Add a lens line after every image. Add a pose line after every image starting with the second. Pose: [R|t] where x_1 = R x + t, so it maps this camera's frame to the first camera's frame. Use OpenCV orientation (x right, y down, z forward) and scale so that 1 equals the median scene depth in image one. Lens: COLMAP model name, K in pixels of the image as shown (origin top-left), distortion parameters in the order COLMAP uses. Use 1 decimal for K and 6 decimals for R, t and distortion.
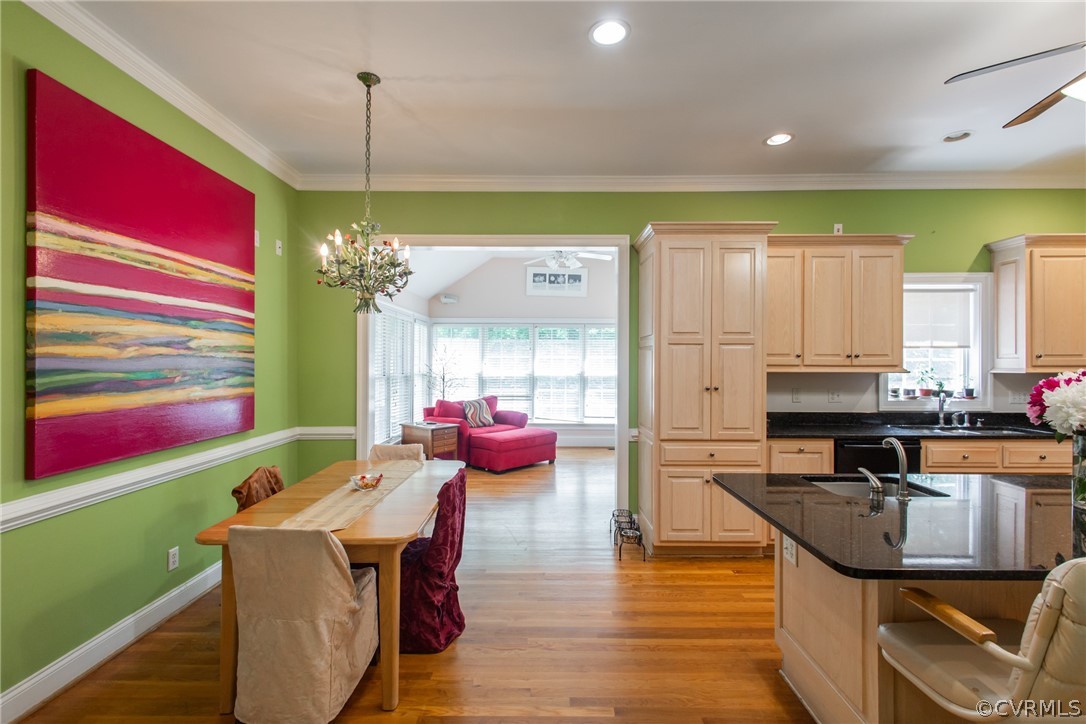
lens RADIAL K [[497.2, 0, 542.0], [0, 497.2, 362.7], [0, 0, 1]] dist [0.012407, -0.000374]
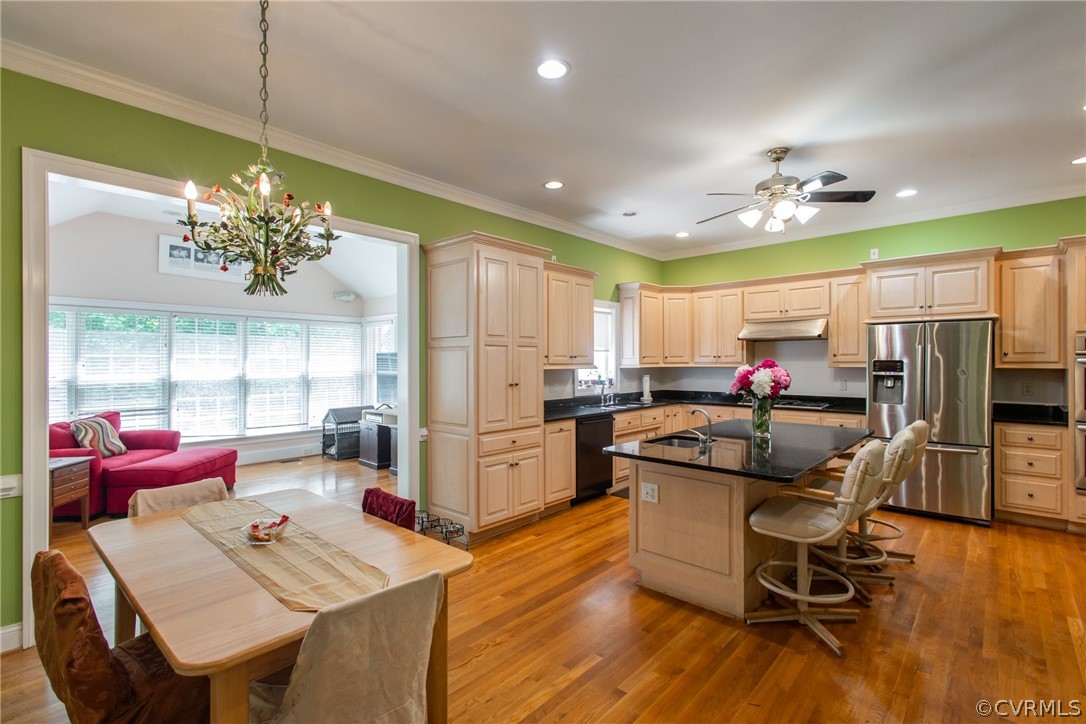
lens RADIAL K [[497.2, 0, 542.0], [0, 497.2, 362.7], [0, 0, 1]] dist [0.012407, -0.000374]
pose [[0.672410, -0.005252, 0.740160, -0.404805], [0.004903, 0.999984, 0.002641, -0.001032], [-0.740162, 0.001854, 0.672426, 0.149086]]
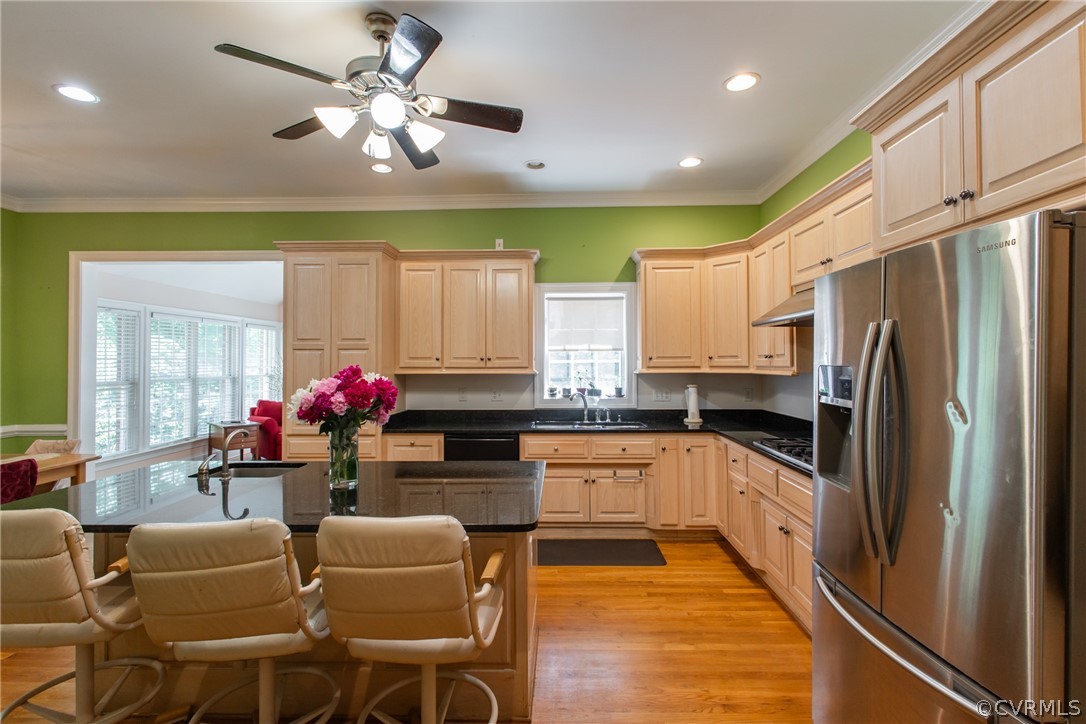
lens RADIAL K [[498.7, 0, 544.5], [0, 498.7, 356.2], [0, 0, 1]] dist [0.012001, -0.000012]
pose [[0.999683, -0.004594, -0.024768, 0.734417], [0.004289, 0.999915, -0.012349, -0.004920], [0.024823, 0.012239, 0.999617, -0.099611]]
